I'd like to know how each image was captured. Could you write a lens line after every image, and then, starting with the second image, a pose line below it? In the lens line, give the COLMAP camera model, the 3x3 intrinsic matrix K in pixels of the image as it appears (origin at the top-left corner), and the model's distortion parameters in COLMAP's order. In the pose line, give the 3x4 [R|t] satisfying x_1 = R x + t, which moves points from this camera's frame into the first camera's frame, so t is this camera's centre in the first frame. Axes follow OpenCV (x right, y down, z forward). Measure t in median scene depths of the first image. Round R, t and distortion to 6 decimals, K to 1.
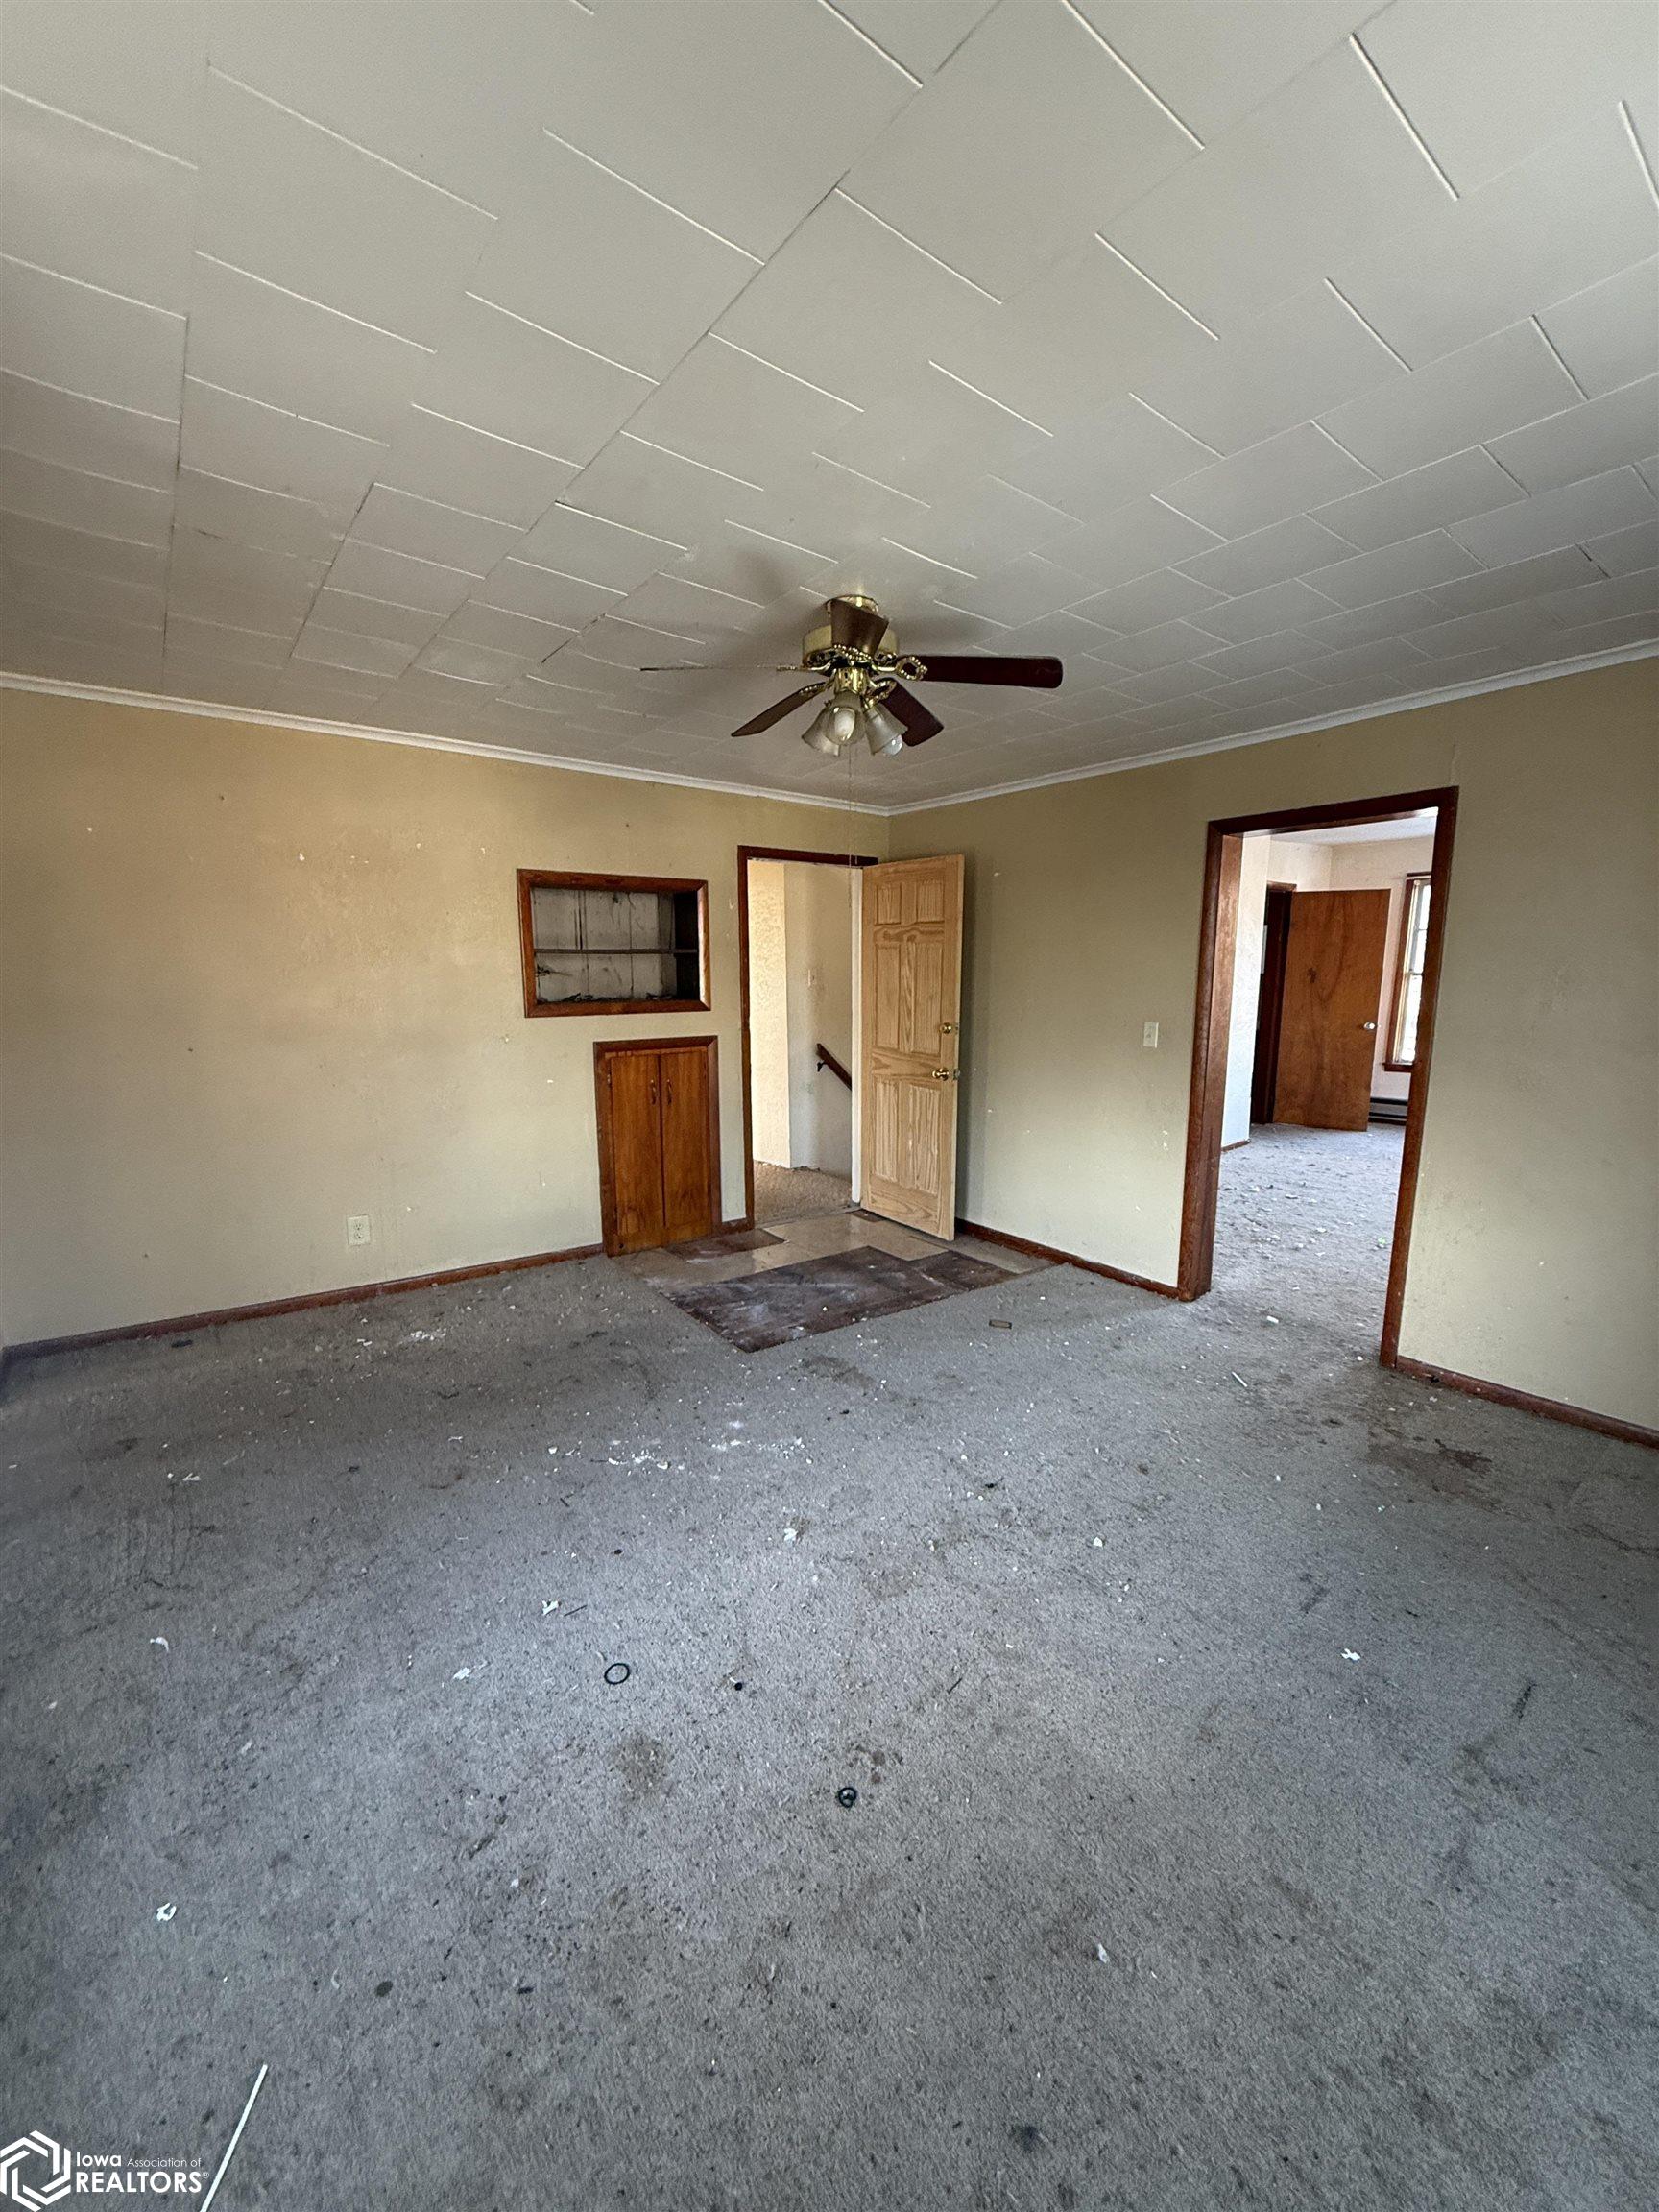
lens RADIAL K [[875.7, 0, 831.3], [0, 875.7, 1108.5], [0, 0, 1]] dist [-0.003144, 0.000358]
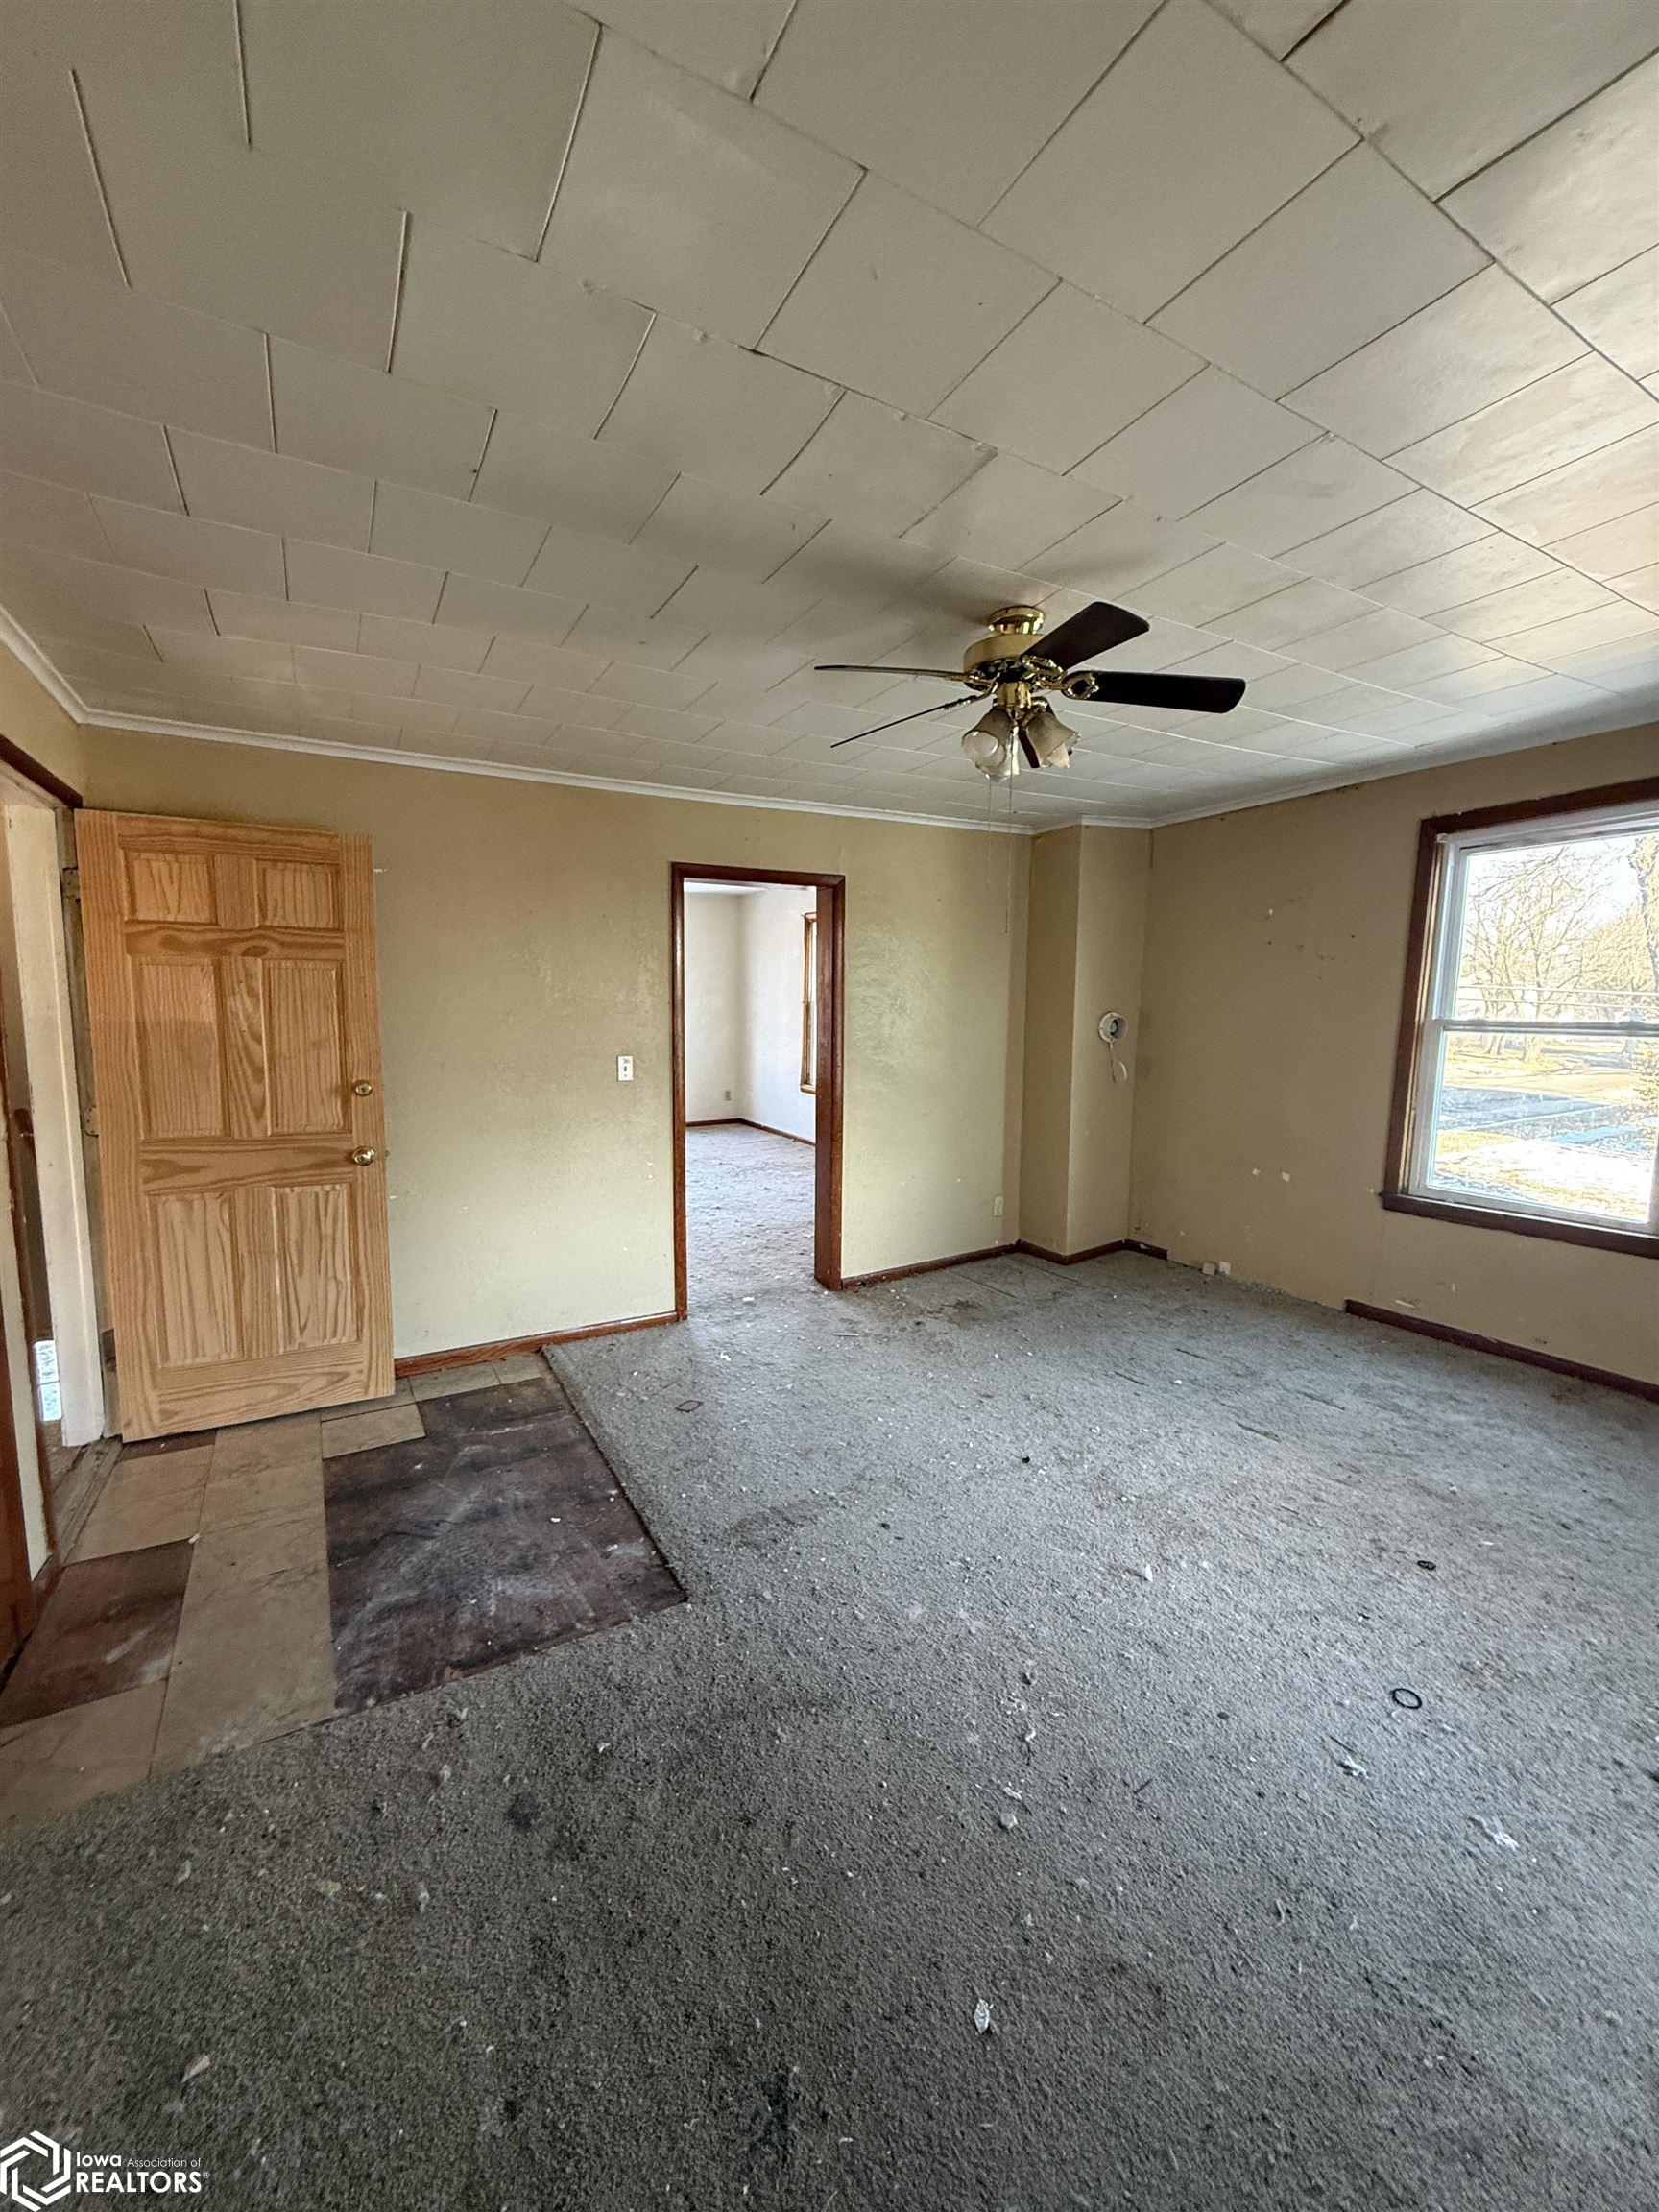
lens RADIAL K [[875.7, 0, 830.1], [0, 875.7, 1107.3], [0, 0, 1]] dist [-0.003144, 0.000358]
pose [[0.134259, -0.116698, 0.984051, -0.546988], [0.158869, 0.982731, 0.094866, -0.094780], [-0.978128, 0.143598, 0.150480, 0.618457]]
